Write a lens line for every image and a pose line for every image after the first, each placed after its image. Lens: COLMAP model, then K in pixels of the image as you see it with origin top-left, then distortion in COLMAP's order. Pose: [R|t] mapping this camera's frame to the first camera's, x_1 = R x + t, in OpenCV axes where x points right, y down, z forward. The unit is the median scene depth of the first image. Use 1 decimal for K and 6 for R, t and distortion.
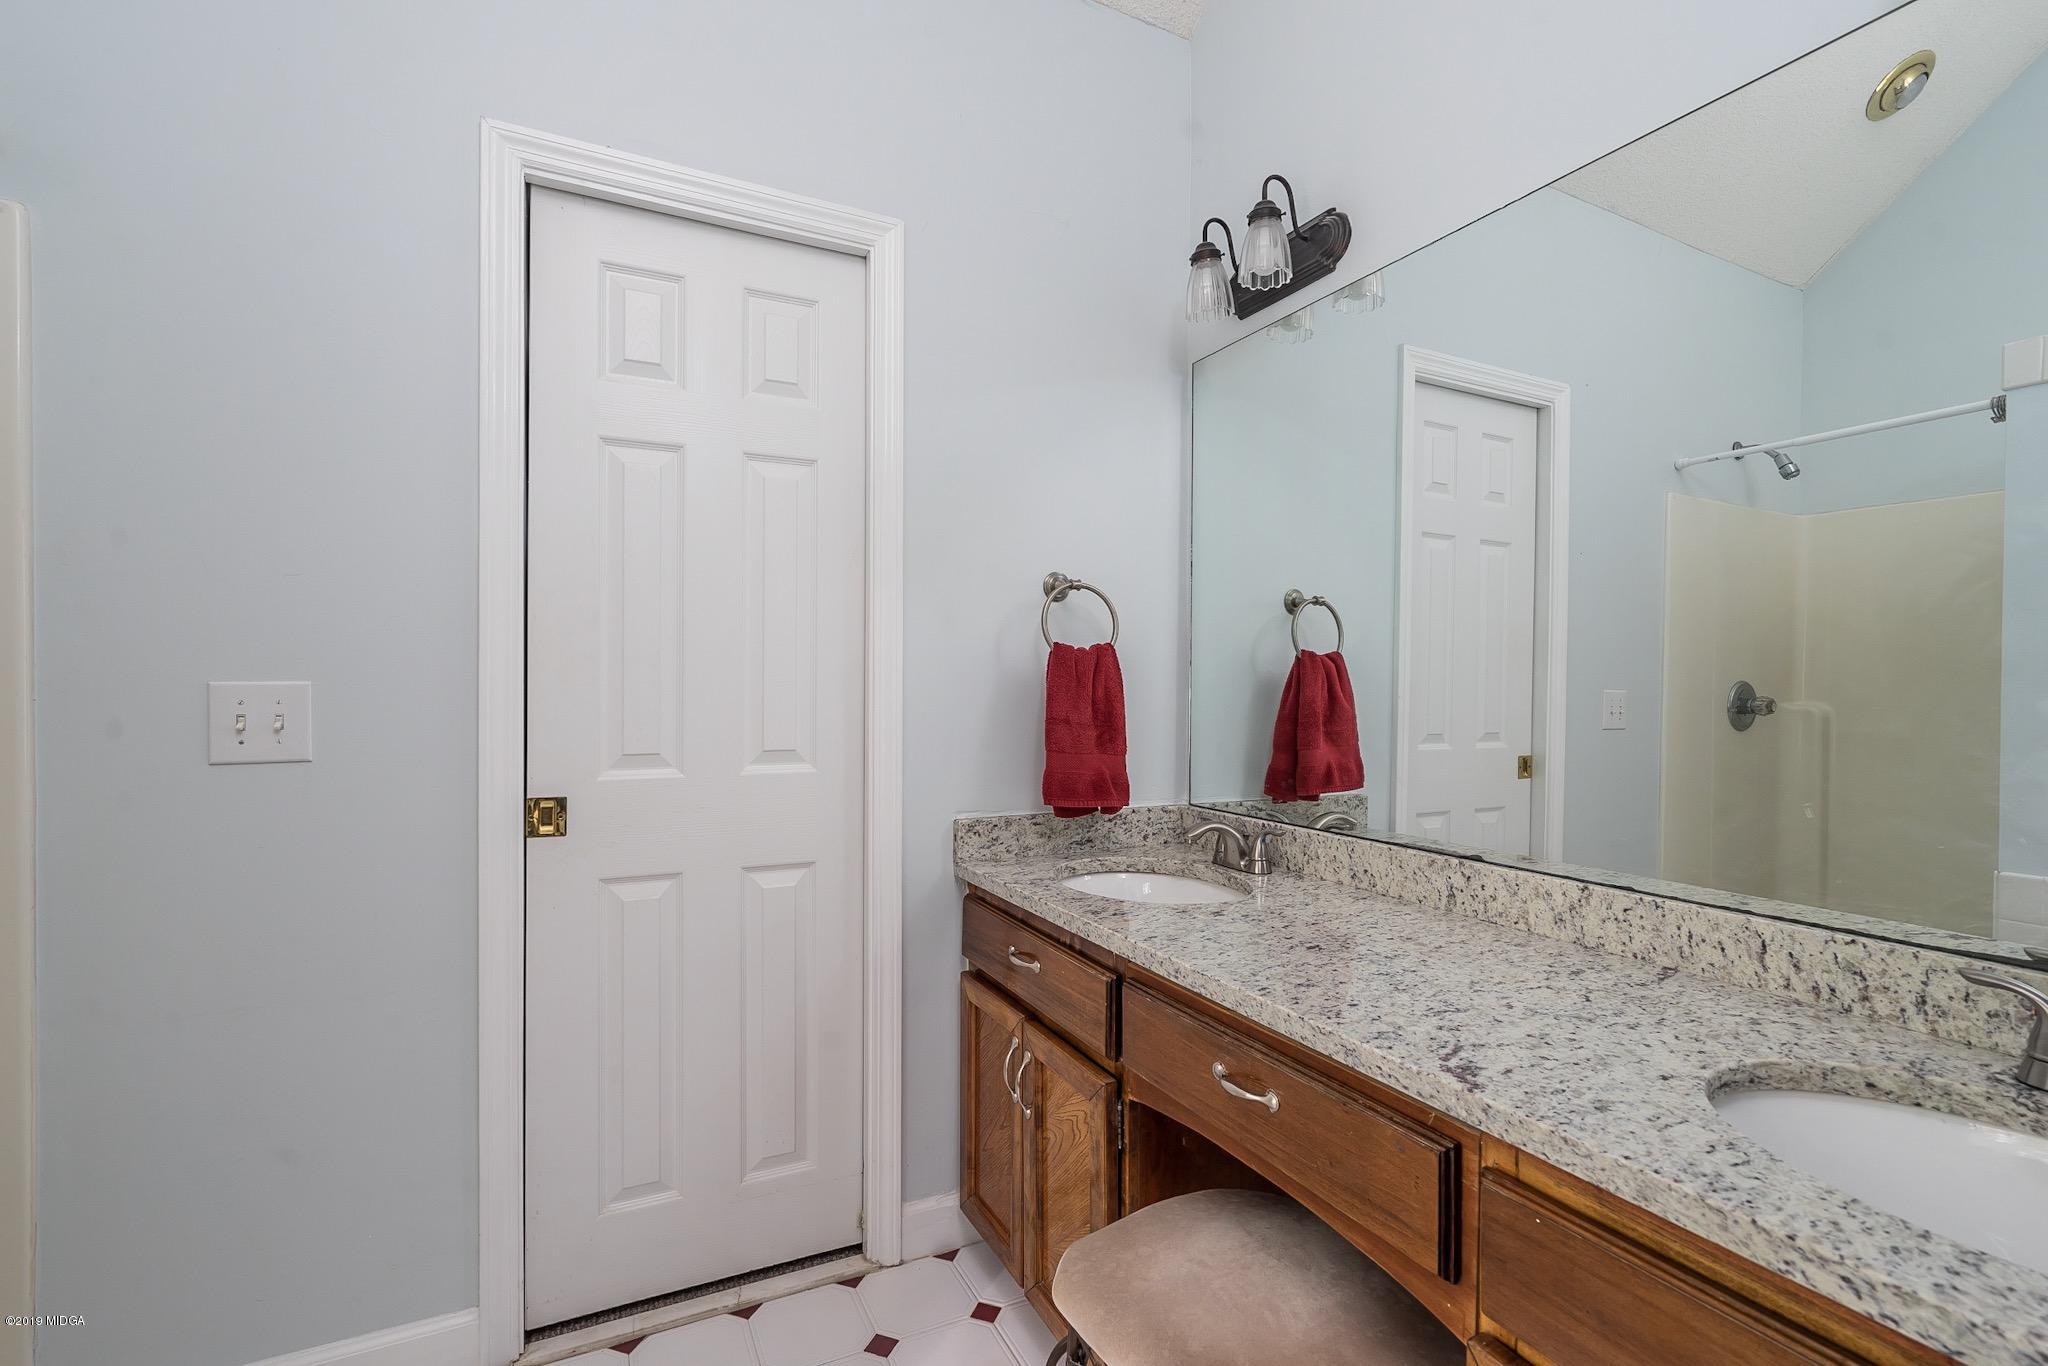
lens RADIAL K [[918.5, 0, 1044.3], [0, 918.5, 689.1], [0, 0, 1]] dist [-0.004295, -0.000024]
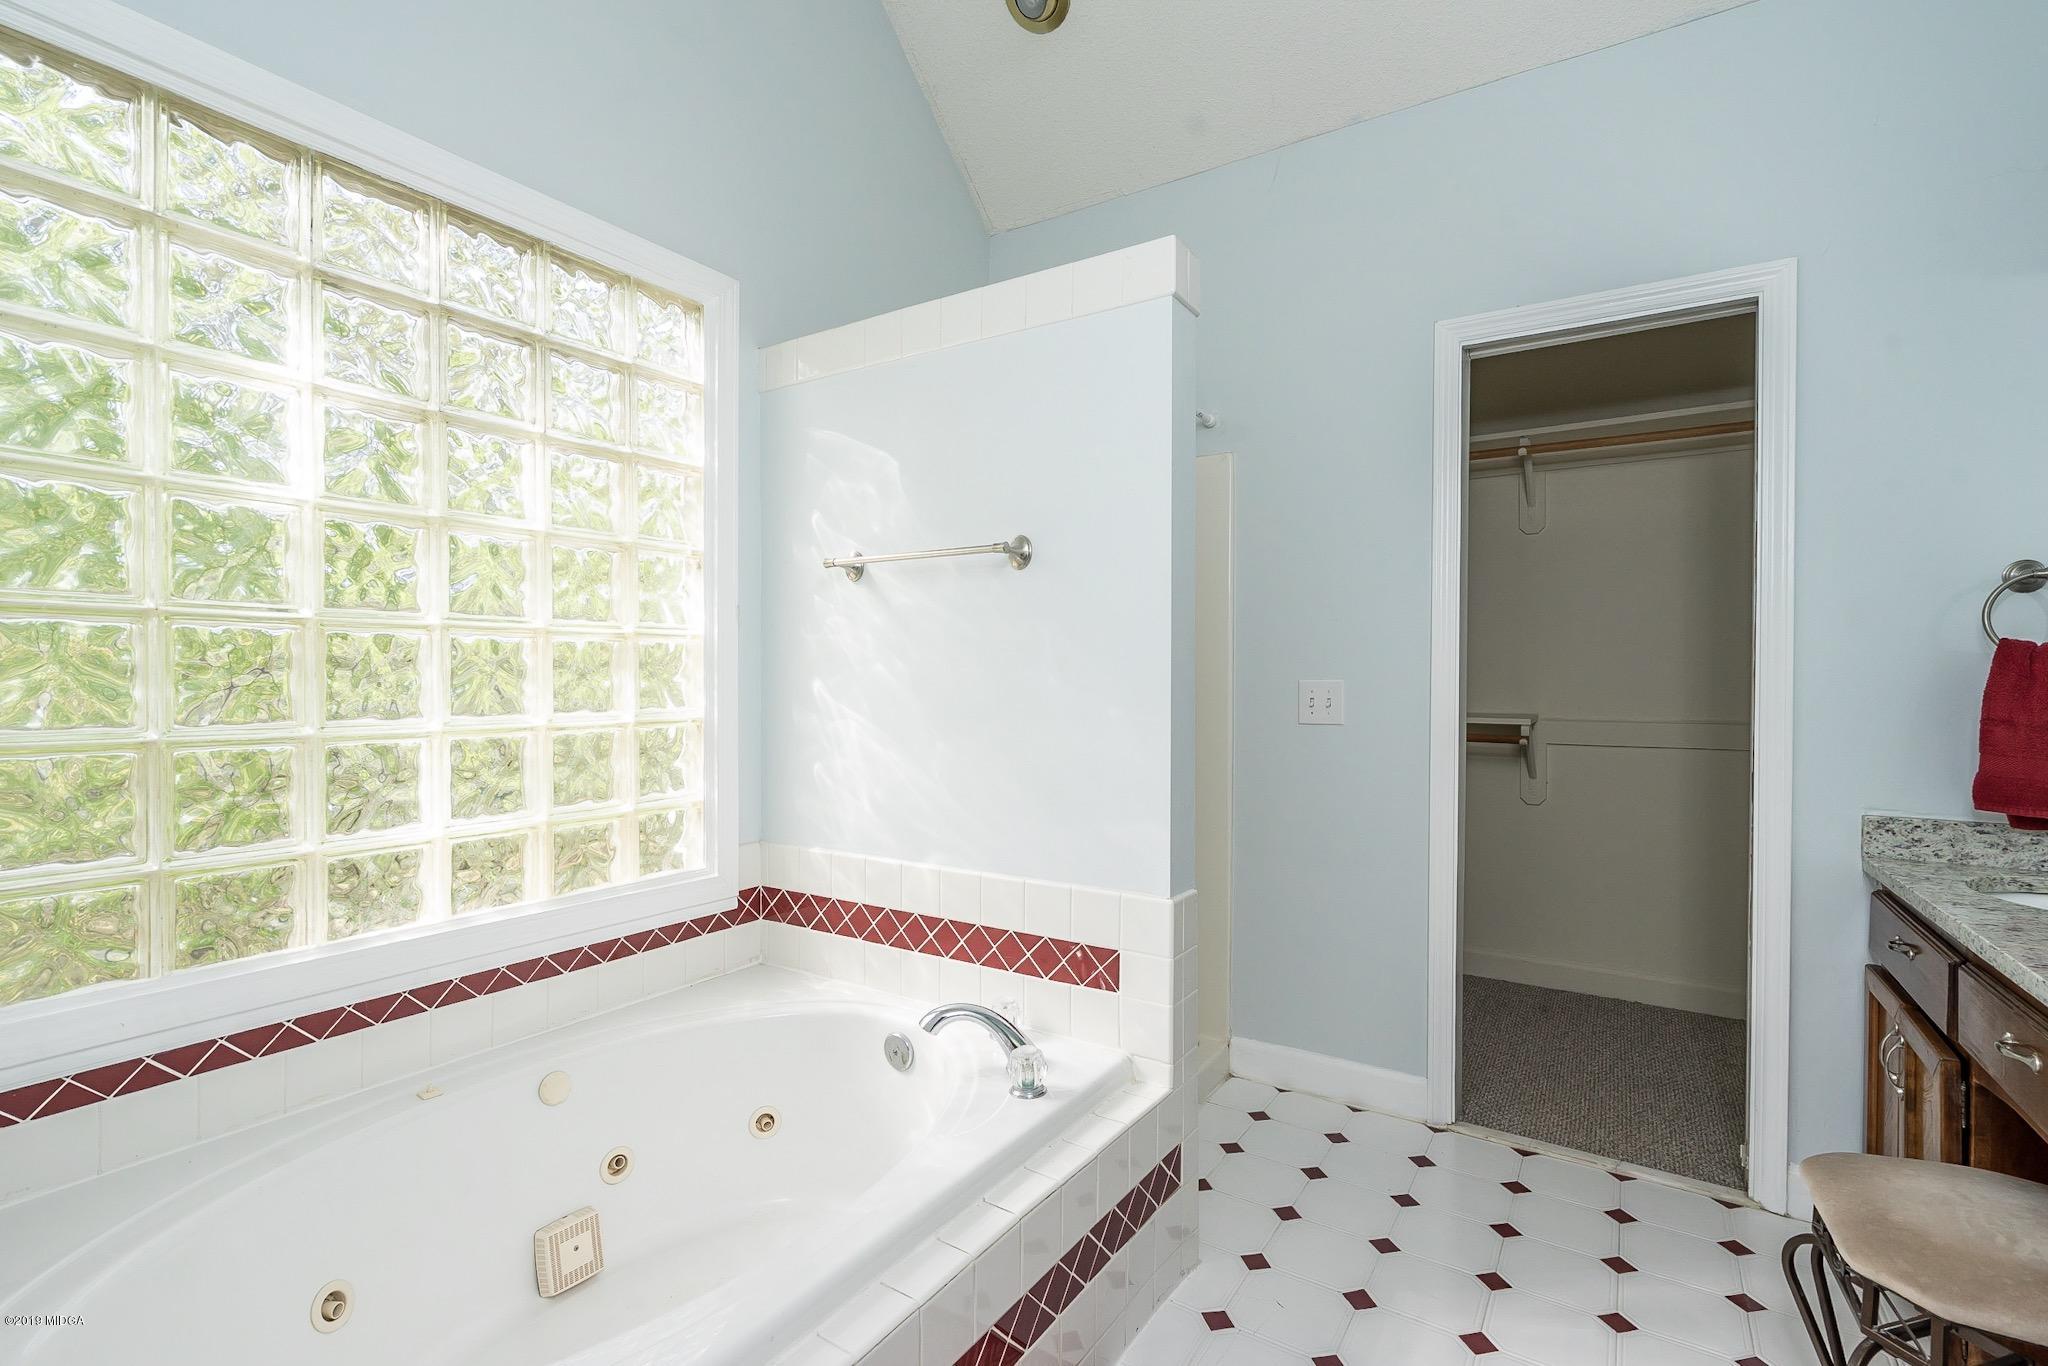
lens RADIAL K [[918.5, 0, 1026.4], [0, 918.5, 683.1], [0, 0, 1]] dist [-0.004295, -0.000024]
pose [[0.507021, 0.002690, -0.861929, 0.396697], [-0.006309, 0.999980, -0.000590, 0.002947], [0.861911, 0.005737, 0.507028, -0.406751]]
